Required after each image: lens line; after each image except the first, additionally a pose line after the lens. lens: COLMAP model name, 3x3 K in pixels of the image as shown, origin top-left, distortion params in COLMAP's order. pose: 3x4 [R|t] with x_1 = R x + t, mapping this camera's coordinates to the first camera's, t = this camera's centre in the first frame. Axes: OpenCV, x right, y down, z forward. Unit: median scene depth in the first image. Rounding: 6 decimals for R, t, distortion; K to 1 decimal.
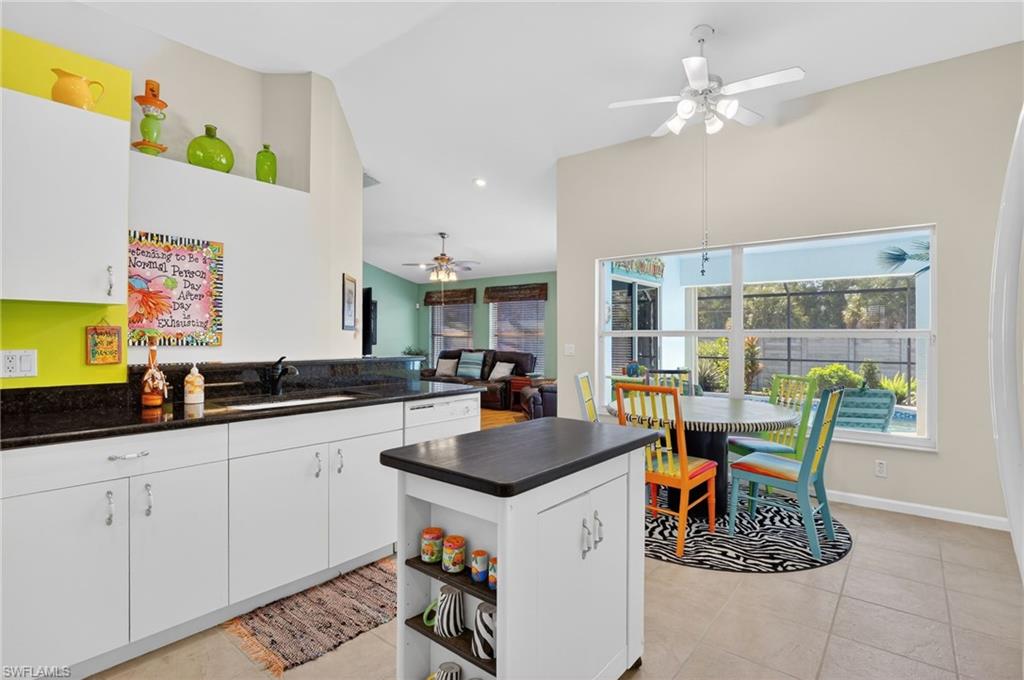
lens RADIAL K [[499.1, 0, 508.5], [0, 499.1, 337.7], [0, 0, 1]] dist [-0.010728, -0.008383]
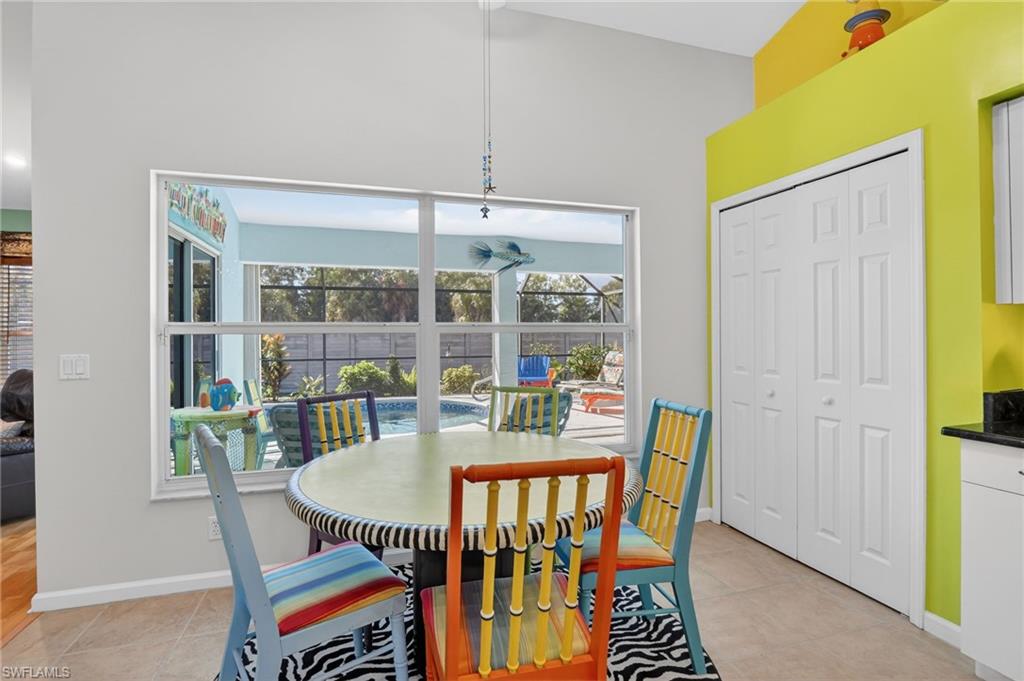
lens RADIAL K [[499.1, 0, 508.5], [0, 499.1, 338.2], [0, 0, 1]] dist [-0.010728, -0.008383]
pose [[0.554758, -0.010674, 0.831943, -0.020566], [0.006727, 0.999943, 0.008343, -0.000165], [-0.831985, 0.000968, 0.554798, 0.351974]]
